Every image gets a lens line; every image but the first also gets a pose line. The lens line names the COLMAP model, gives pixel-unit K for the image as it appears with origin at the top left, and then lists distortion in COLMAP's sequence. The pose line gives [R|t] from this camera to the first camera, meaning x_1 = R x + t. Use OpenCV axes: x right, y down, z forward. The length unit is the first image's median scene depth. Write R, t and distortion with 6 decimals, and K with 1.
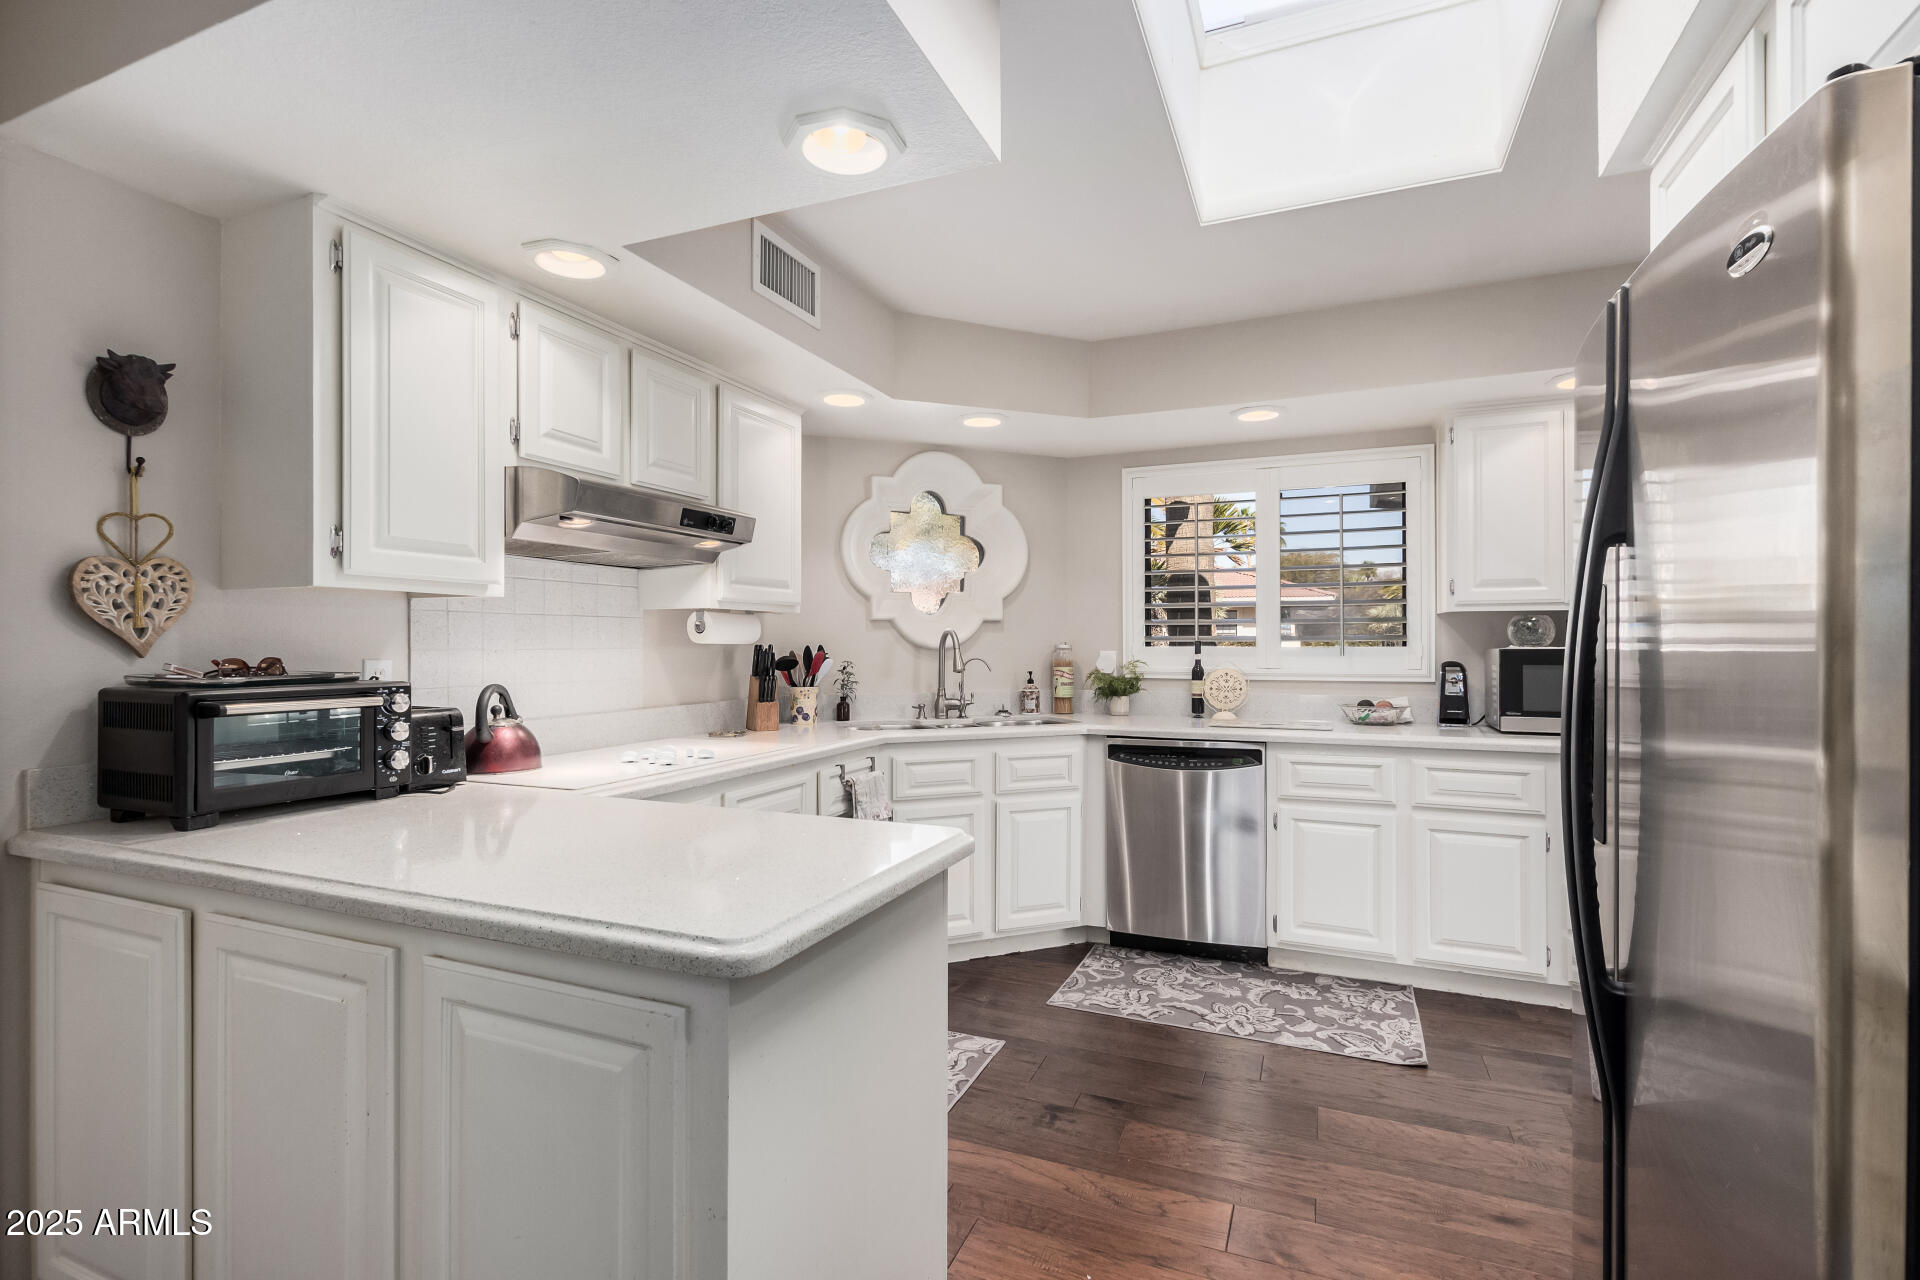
lens RADIAL K [[889.1, 0, 962.4], [0, 889.1, 640.8], [0, 0, 1]] dist [0.005354, 0.000573]
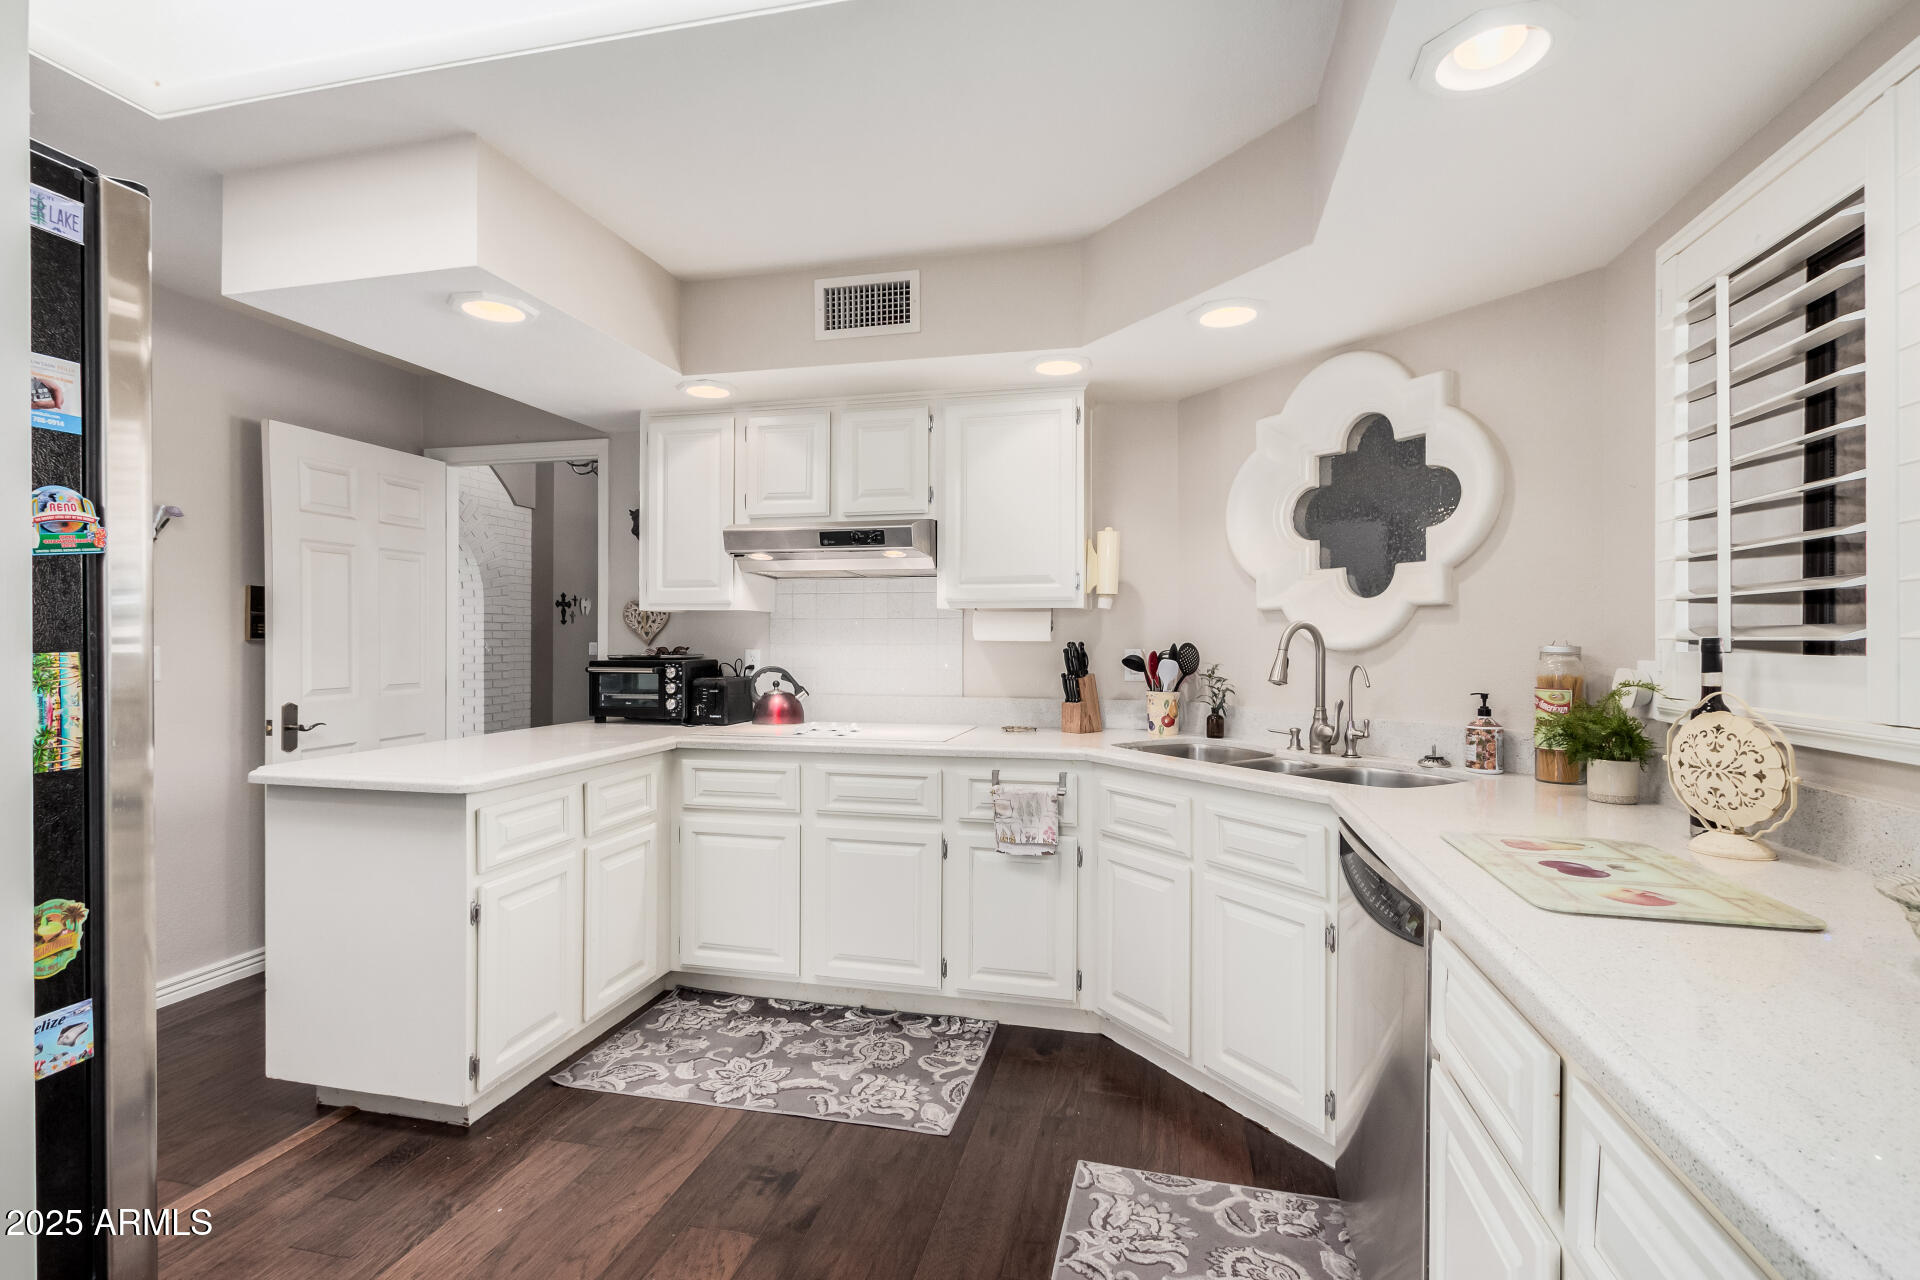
lens RADIAL K [[889.1, 0, 957.9], [0, 889.1, 640.9], [0, 0, 1]] dist [0.005354, 0.000573]
pose [[0.159806, 0.002566, -0.987145, 0.732611], [-0.000276, 0.999997, 0.002555, 0.000726], [0.987148, -0.000136, 0.159806, 0.763597]]
